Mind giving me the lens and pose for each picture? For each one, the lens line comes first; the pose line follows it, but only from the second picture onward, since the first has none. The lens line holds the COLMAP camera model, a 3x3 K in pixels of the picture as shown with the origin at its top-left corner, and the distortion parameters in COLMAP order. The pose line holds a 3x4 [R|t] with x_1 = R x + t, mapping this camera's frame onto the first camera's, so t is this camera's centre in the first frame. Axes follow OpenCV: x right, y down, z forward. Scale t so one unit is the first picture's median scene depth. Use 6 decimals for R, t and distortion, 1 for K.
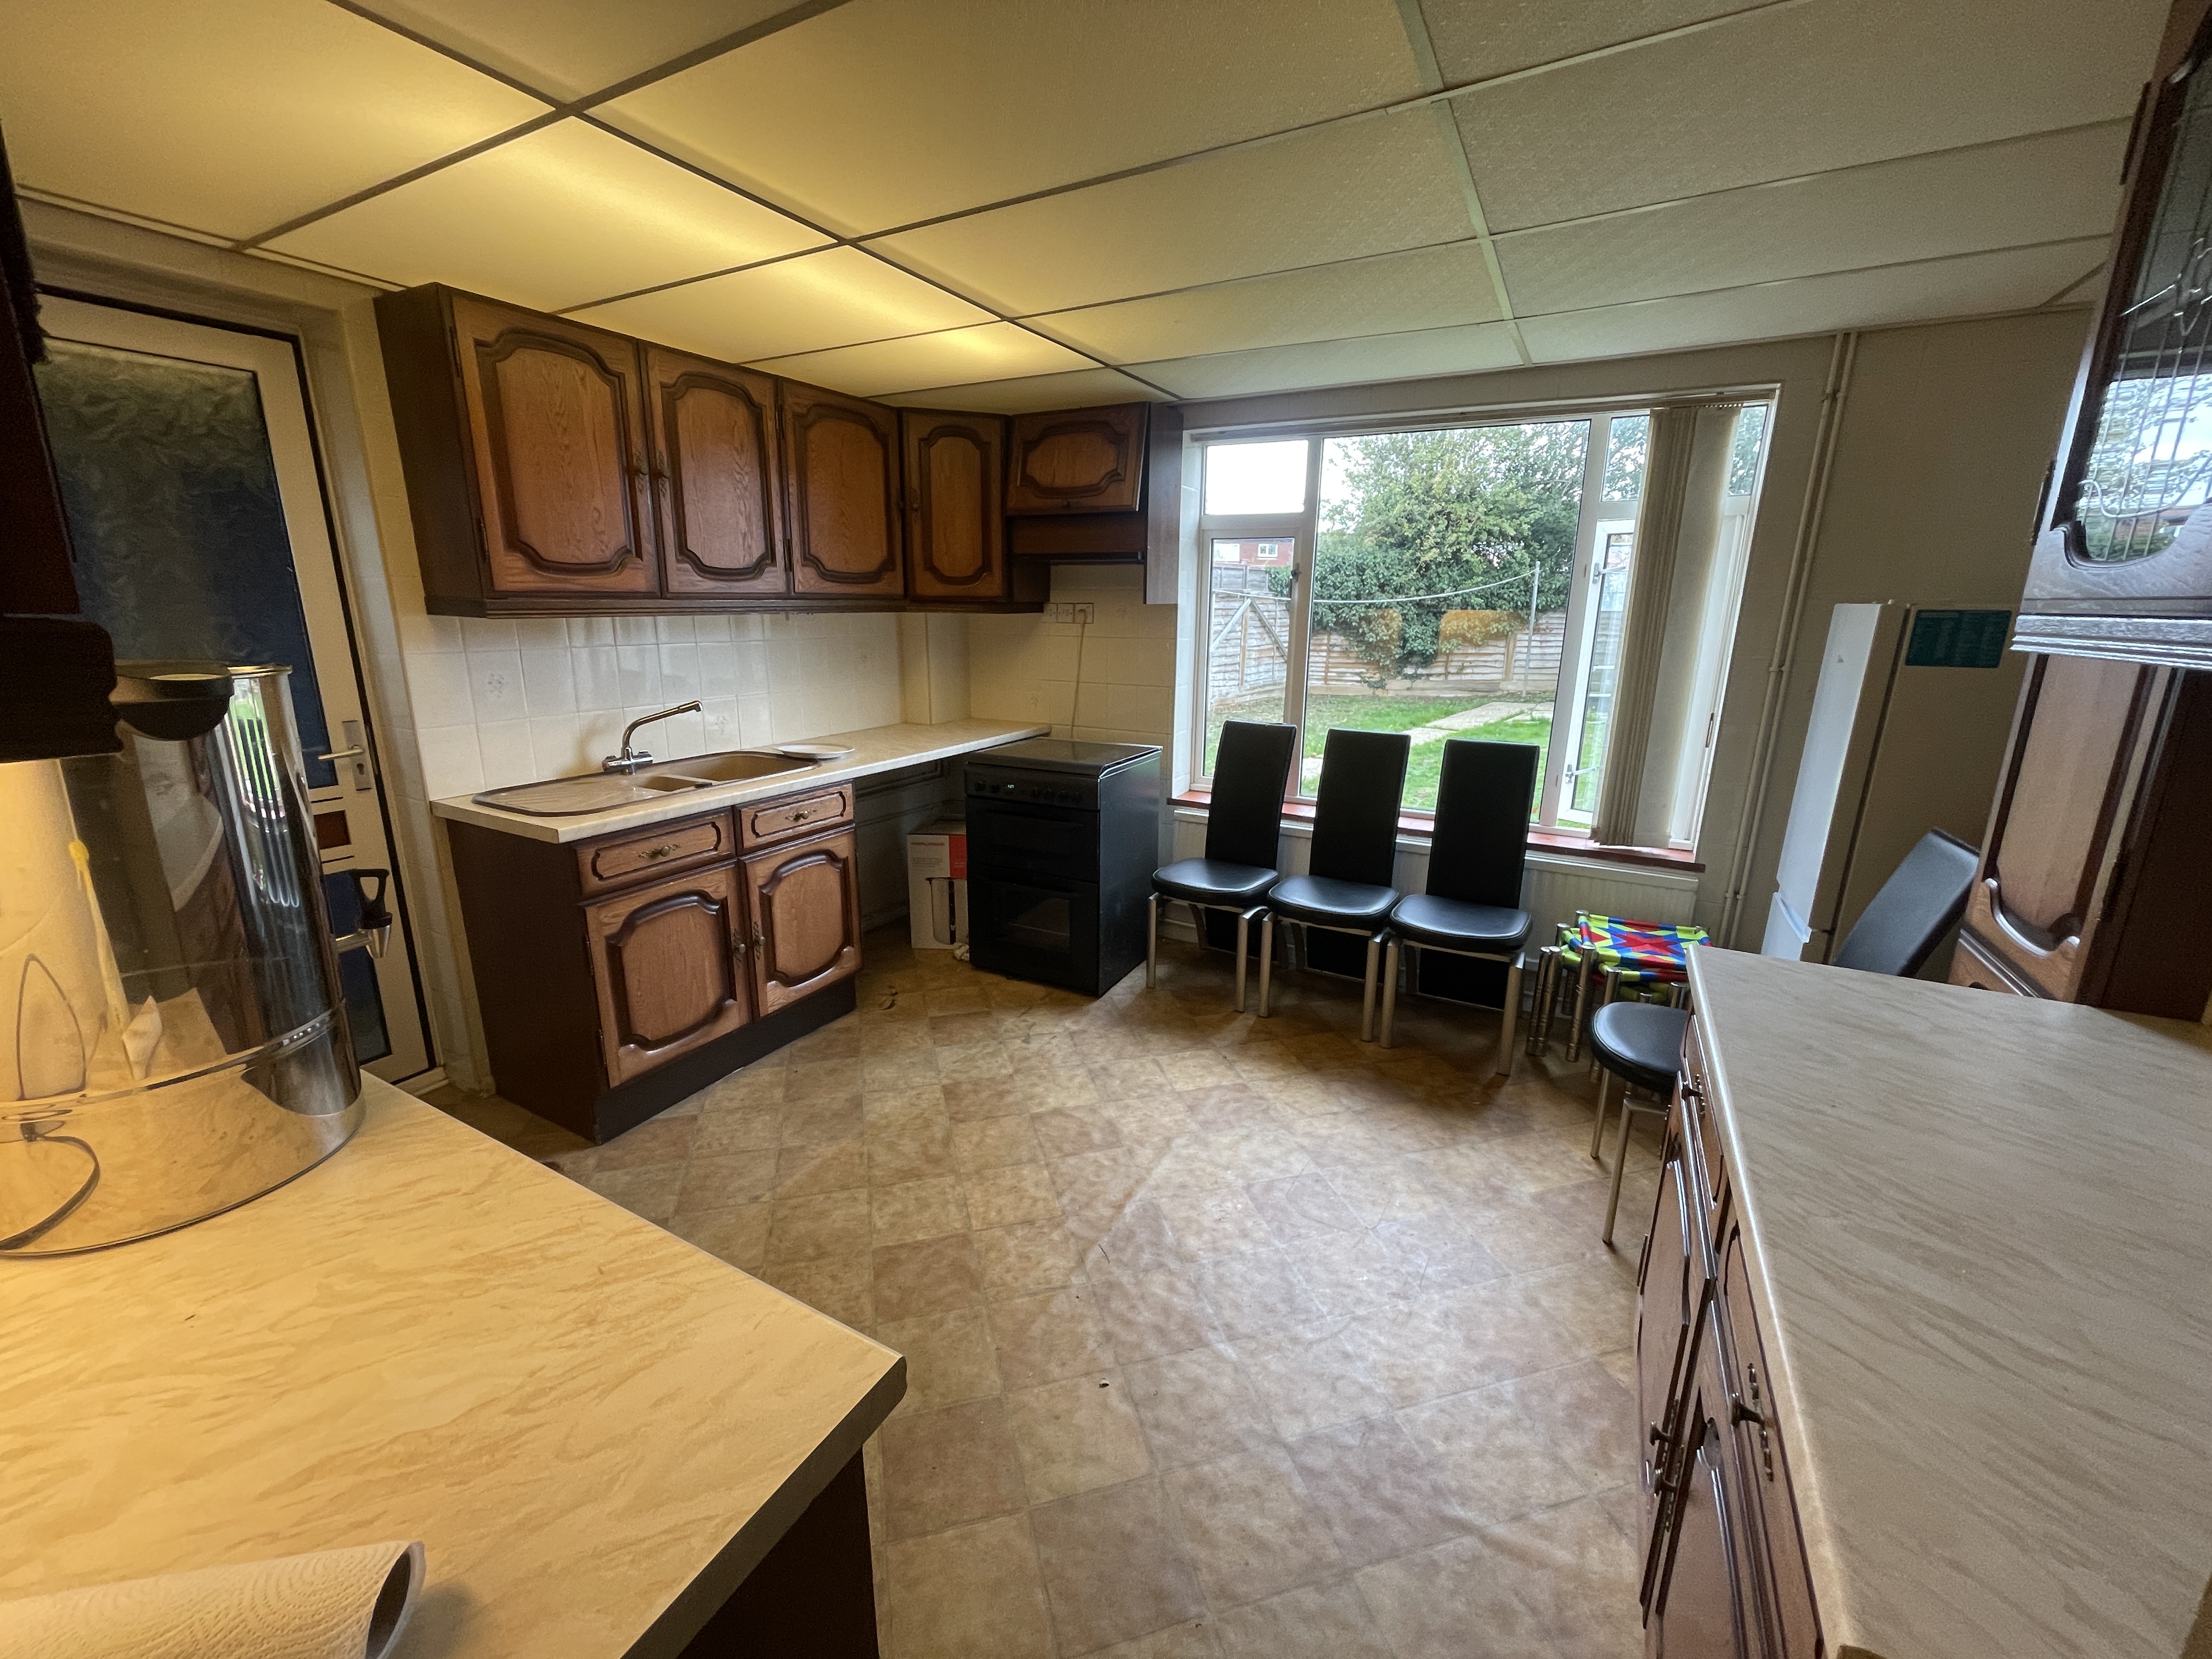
lens RADIAL K [[890.4, 0, 1097.5], [0, 890.4, 824.2], [0, 0, 1]] dist [-0.001949, 0.000101]
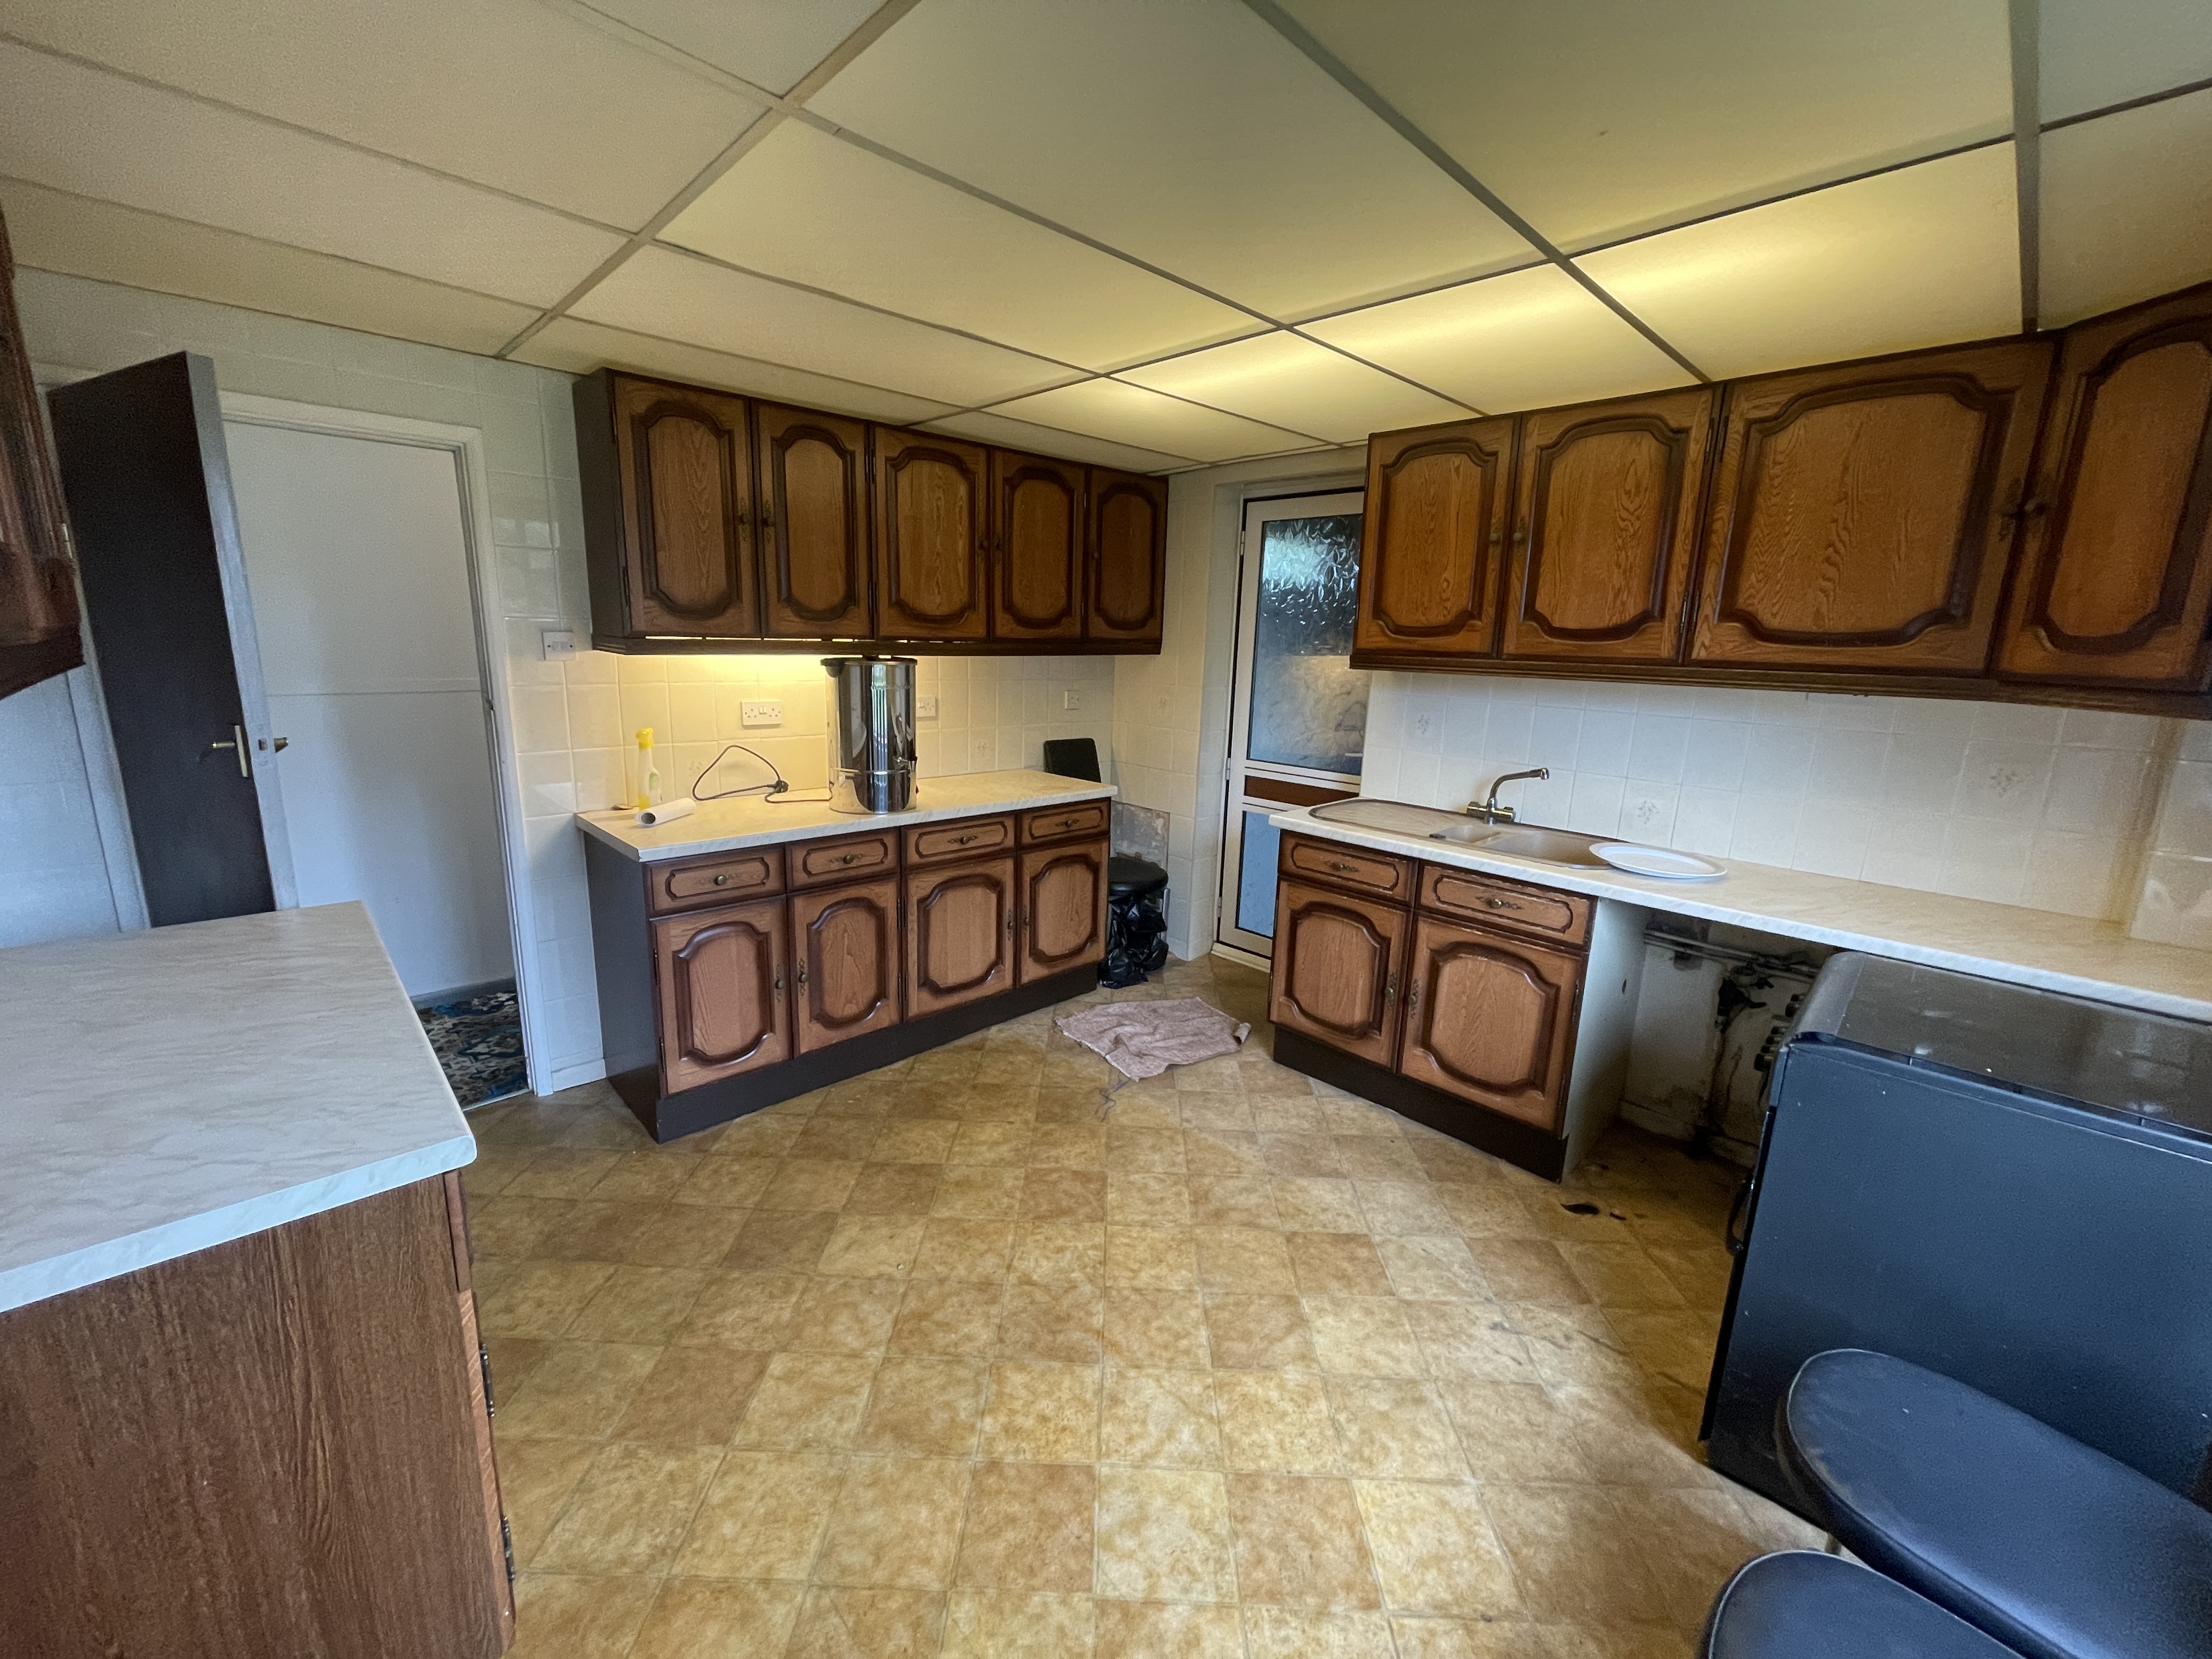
lens RADIAL K [[890.4, 0, 1097.5], [0, 890.4, 824.2], [0, 0, 1]] dist [-0.001949, 0.000101]
pose [[-0.293634, 0.185700, -0.937707, 0.622642], [-0.261631, 0.927881, 0.265682, -0.223380], [0.919417, 0.323346, -0.223873, 0.844934]]
